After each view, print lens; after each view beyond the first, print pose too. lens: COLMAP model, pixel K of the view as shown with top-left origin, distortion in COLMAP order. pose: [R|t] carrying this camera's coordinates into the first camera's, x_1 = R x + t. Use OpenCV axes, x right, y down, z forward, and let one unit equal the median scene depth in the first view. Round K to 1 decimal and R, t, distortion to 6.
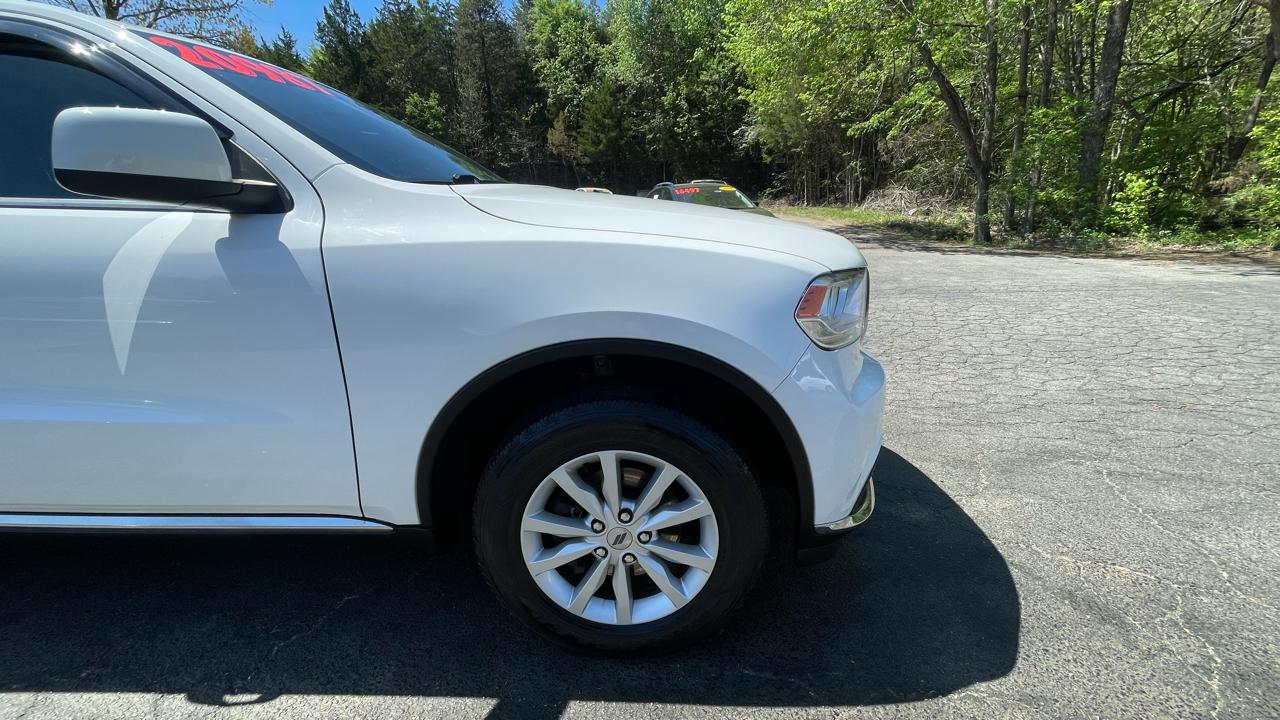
lens RADIAL K [[515.3, 0, 635.5], [0, 515.3, 361.9], [0, 0, 1]] dist [-0.006323, 0.001693]
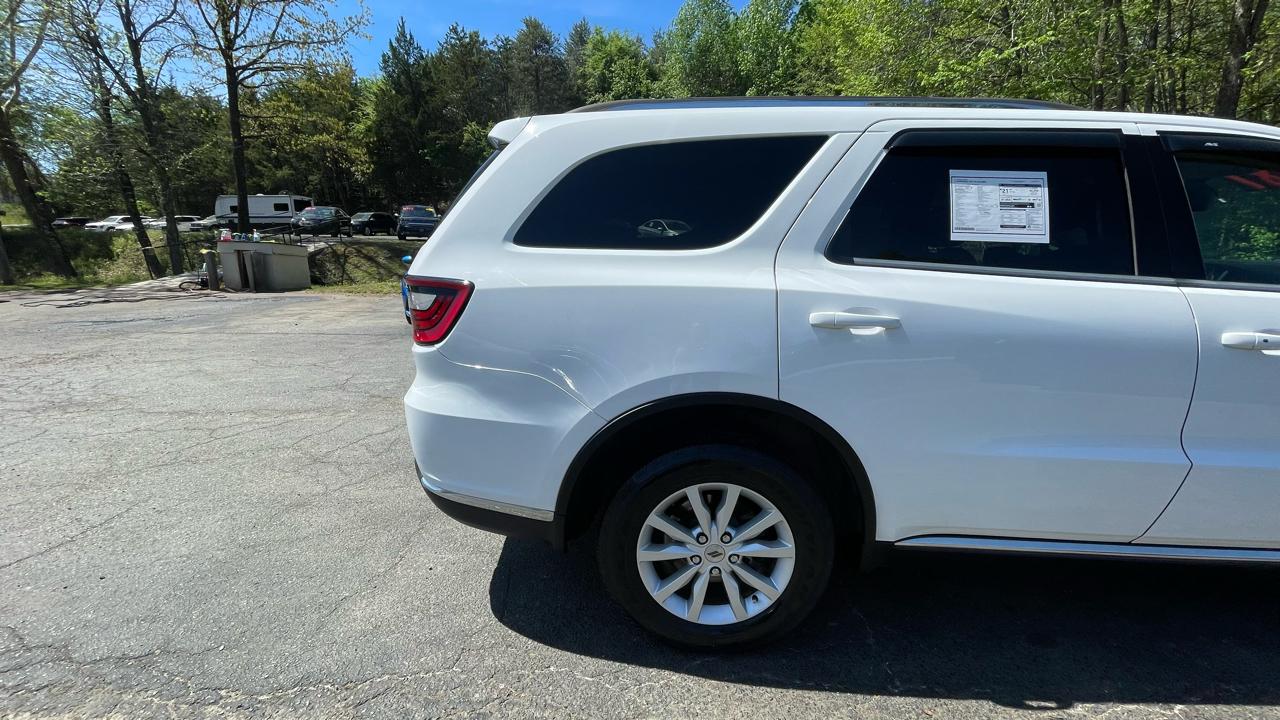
lens RADIAL K [[515.3, 0, 639.2], [0, 515.3, 365.5], [0, 0, 1]] dist [-0.006323, 0.001693]
pose [[0.999414, 0.031808, -0.012665, -0.065227], [-0.032341, 0.998492, -0.044349, -0.000357], [0.011235, 0.044732, 0.998936, -0.006660]]
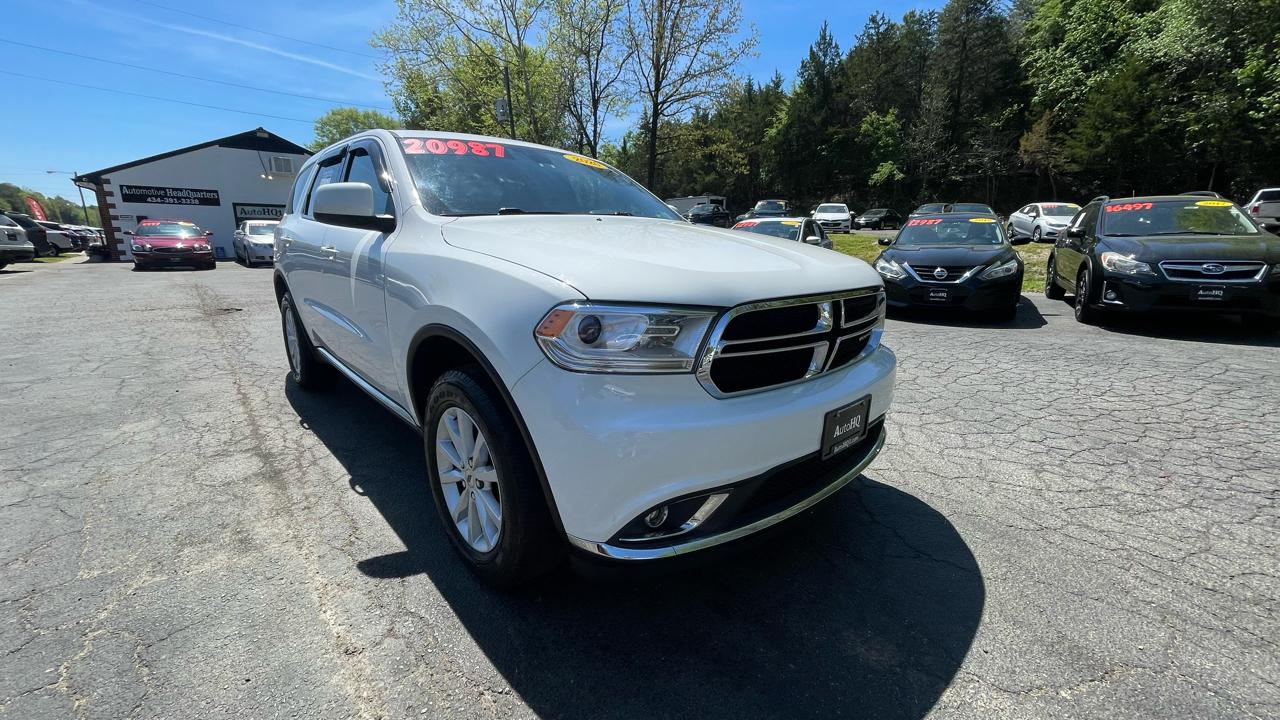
lens RADIAL K [[515.3, 0, 642.3], [0, 515.3, 362.5], [0, 0, 1]] dist [-0.006323, 0.001693]
pose [[0.697527, 0.197744, -0.688733, 0.045862], [-0.216497, 0.974407, 0.060503, -0.005129], [0.683070, 0.106906, 0.722486, 0.012163]]
